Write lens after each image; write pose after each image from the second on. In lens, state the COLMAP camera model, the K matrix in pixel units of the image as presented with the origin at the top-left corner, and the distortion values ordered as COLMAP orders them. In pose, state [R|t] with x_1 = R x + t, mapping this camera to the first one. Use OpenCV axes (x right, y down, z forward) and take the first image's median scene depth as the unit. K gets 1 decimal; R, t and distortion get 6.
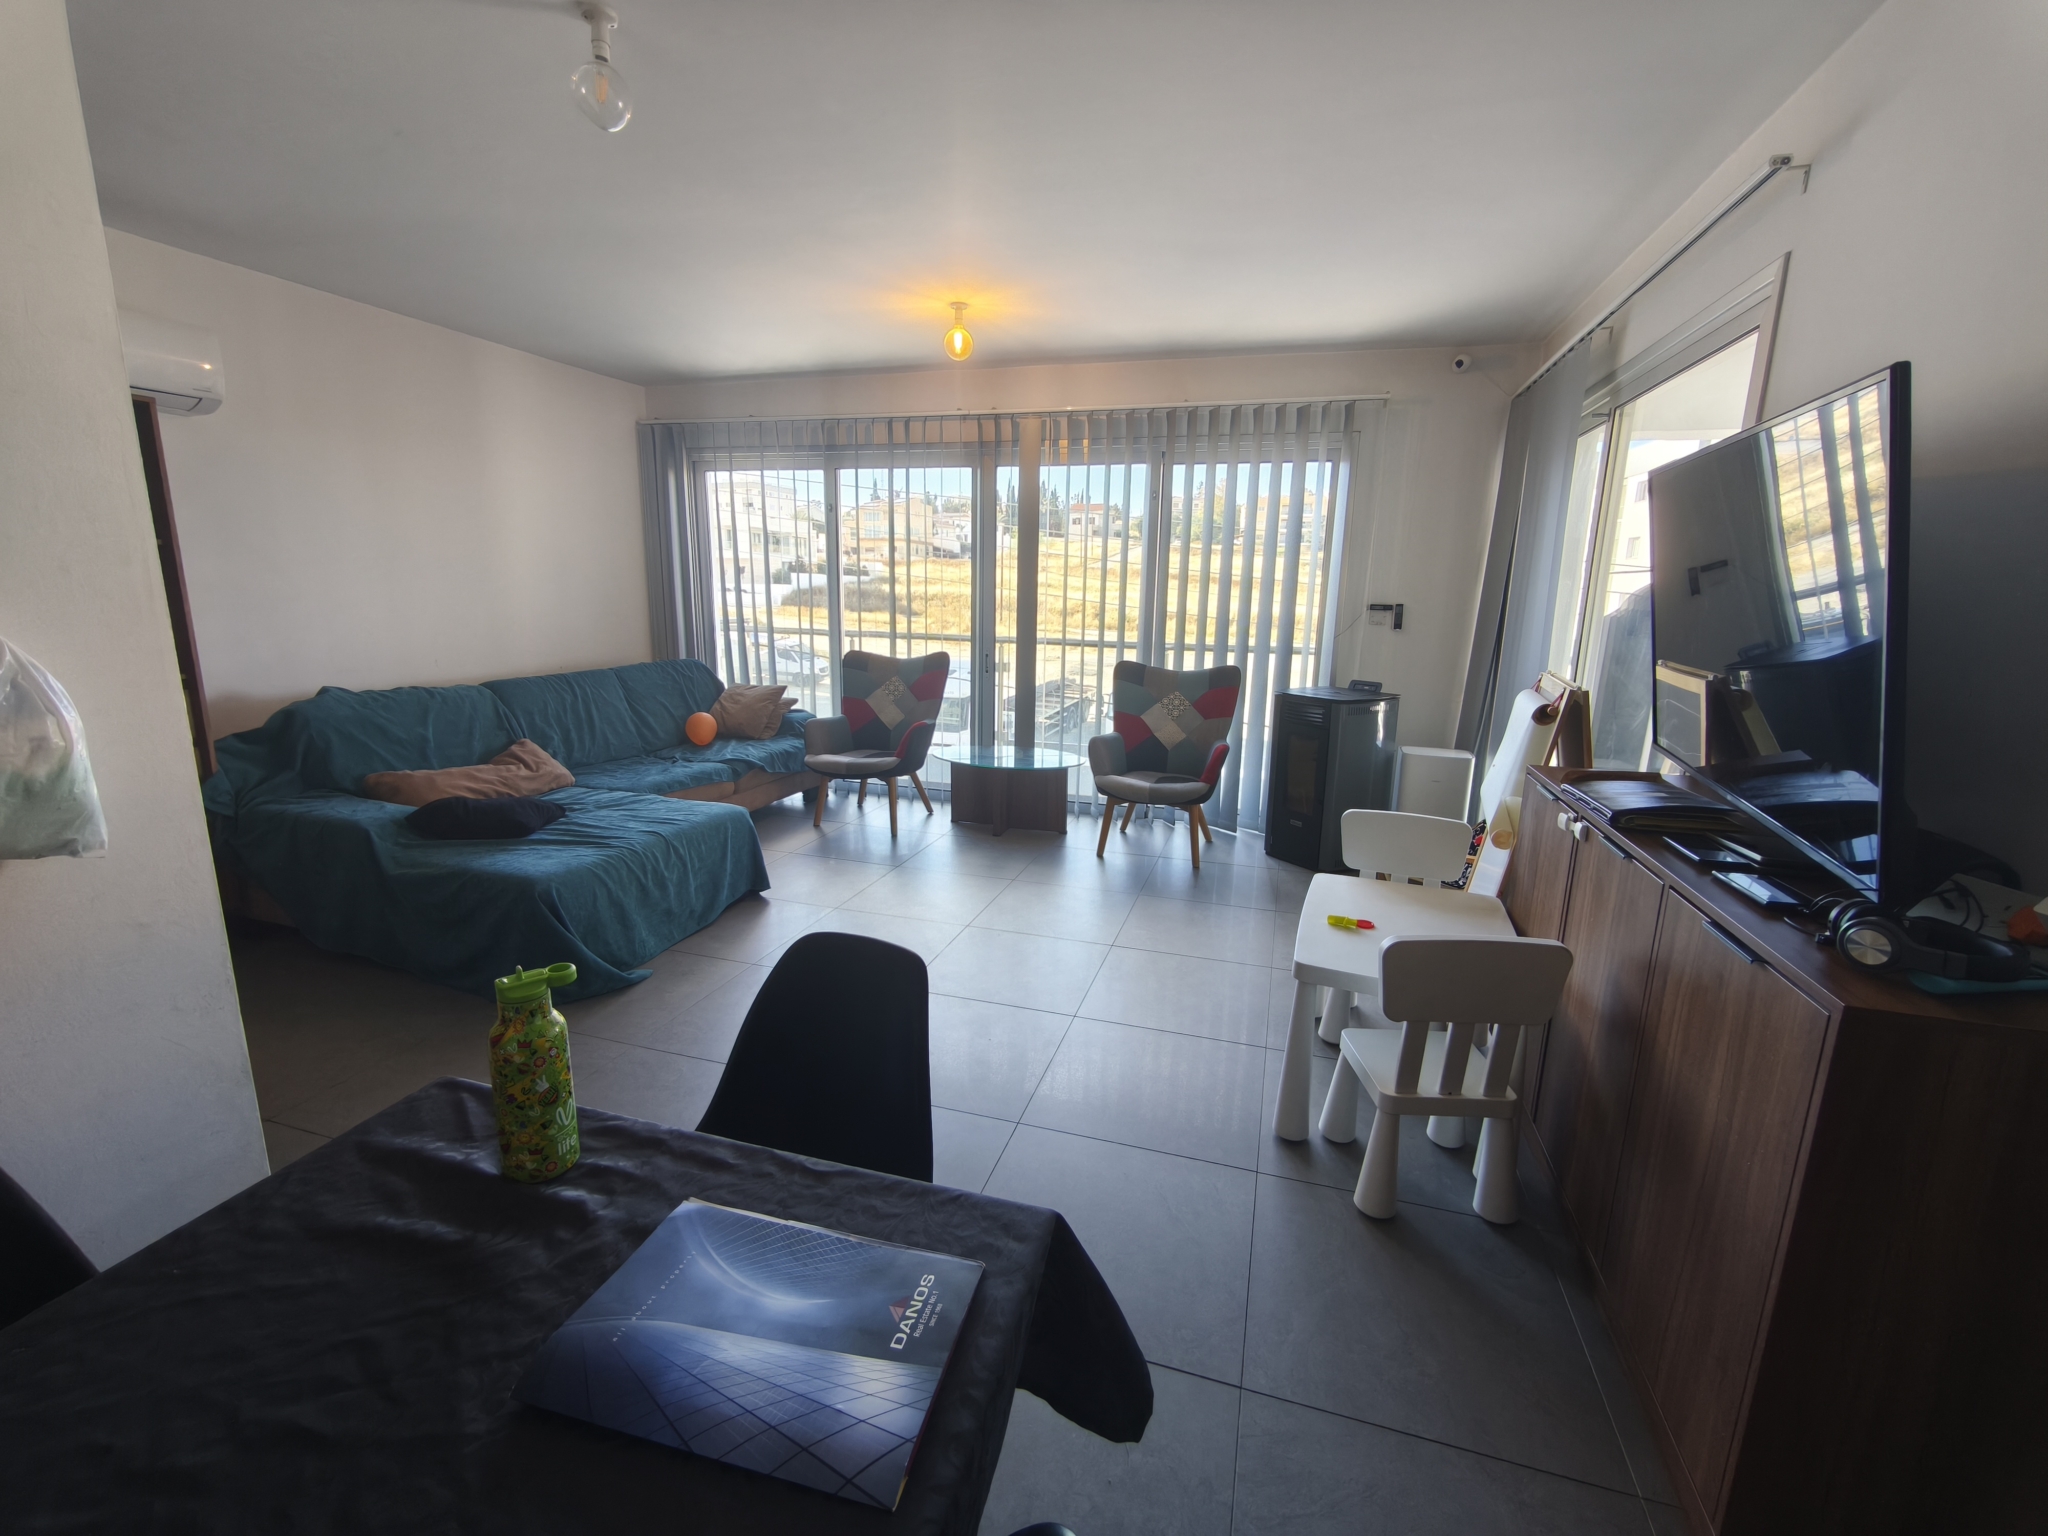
lens RADIAL K [[865.2, 0, 1026.7], [0, 865.2, 775.8], [0, 0, 1]] dist [-0.003859, 0.000460]
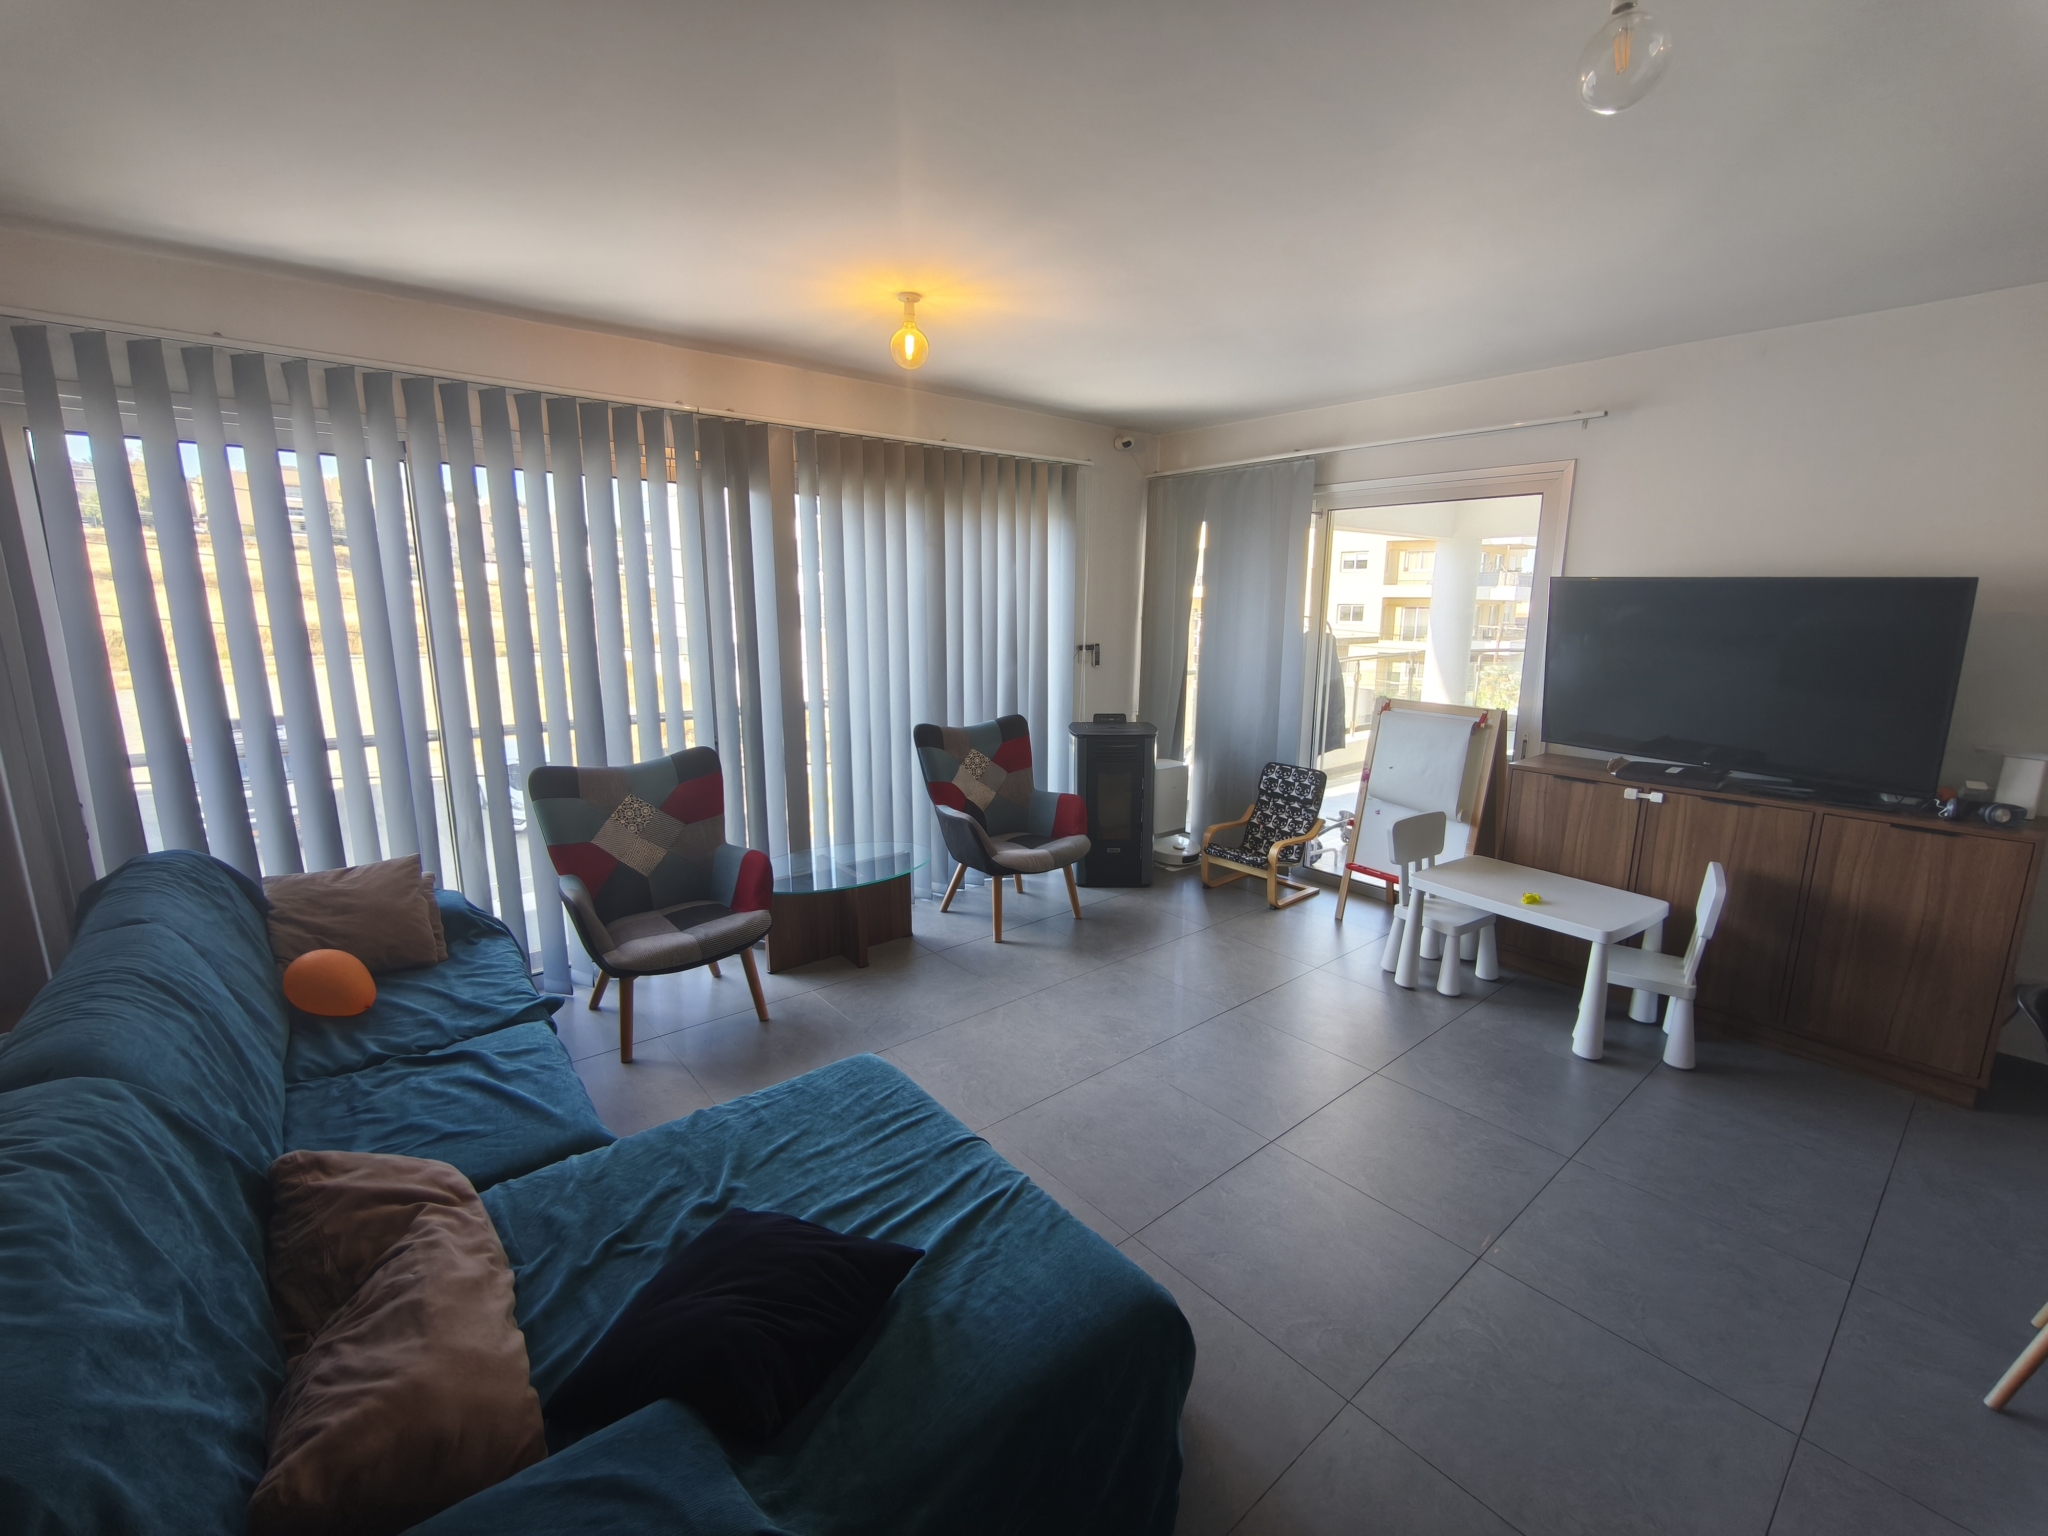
lens RADIAL K [[884.3, 0, 1024.0], [0, 884.3, 768.0], [0, 0, 1]] dist [0.000753, 0.000160]
pose [[0.554569, -0.171319, 0.814312, -0.586853], [0.204467, 0.976631, 0.066220, -0.131740], [-0.806627, 0.129776, 0.576638, 0.412965]]
